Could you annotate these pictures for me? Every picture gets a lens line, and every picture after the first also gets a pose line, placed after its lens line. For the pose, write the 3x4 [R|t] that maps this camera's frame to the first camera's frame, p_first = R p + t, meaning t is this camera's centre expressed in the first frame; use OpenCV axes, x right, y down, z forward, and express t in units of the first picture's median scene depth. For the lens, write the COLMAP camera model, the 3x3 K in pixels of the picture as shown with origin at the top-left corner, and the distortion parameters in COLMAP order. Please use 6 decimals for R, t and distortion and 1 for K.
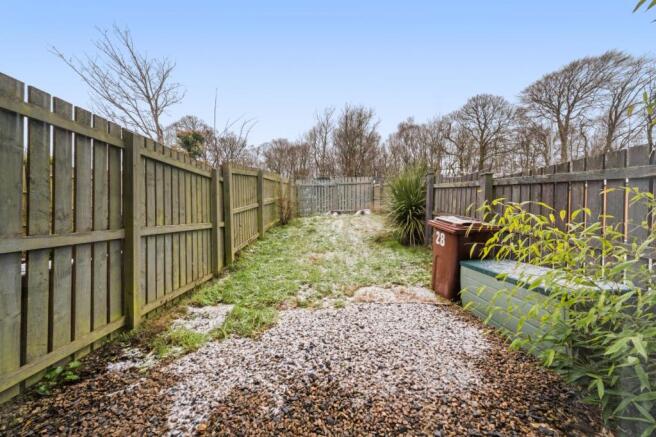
lens RADIAL K [[230.1, 0, 327.6], [0, 230.1, 216.7], [0, 0, 1]] dist [0.000158, -0.000019]
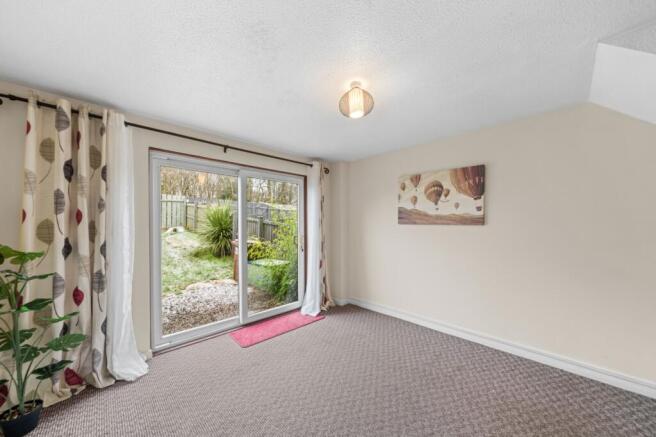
lens RADIAL K [[230.1, 0, 327.6], [0, 230.1, 226.7], [0, 0, 1]] dist [0.000158, -0.000019]
pose [[0.716159, 0.007364, 0.697898, -0.219221], [-0.000222, 0.999947, -0.010323, -0.061742], [-0.697937, 0.007238, 0.716122, -0.630201]]
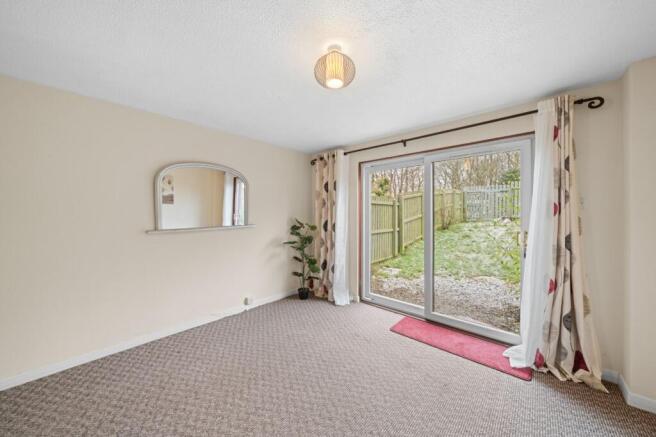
lens RADIAL K [[230.1, 0, 329.7], [0, 230.1, 216.0], [0, 0, 1]] dist [0.000158, -0.000019]
pose [[0.754983, 0.019496, -0.655455, 0.284258], [-0.017644, 0.999800, 0.009415, -0.069692], [0.655507, 0.004457, 0.755176, -0.637218]]
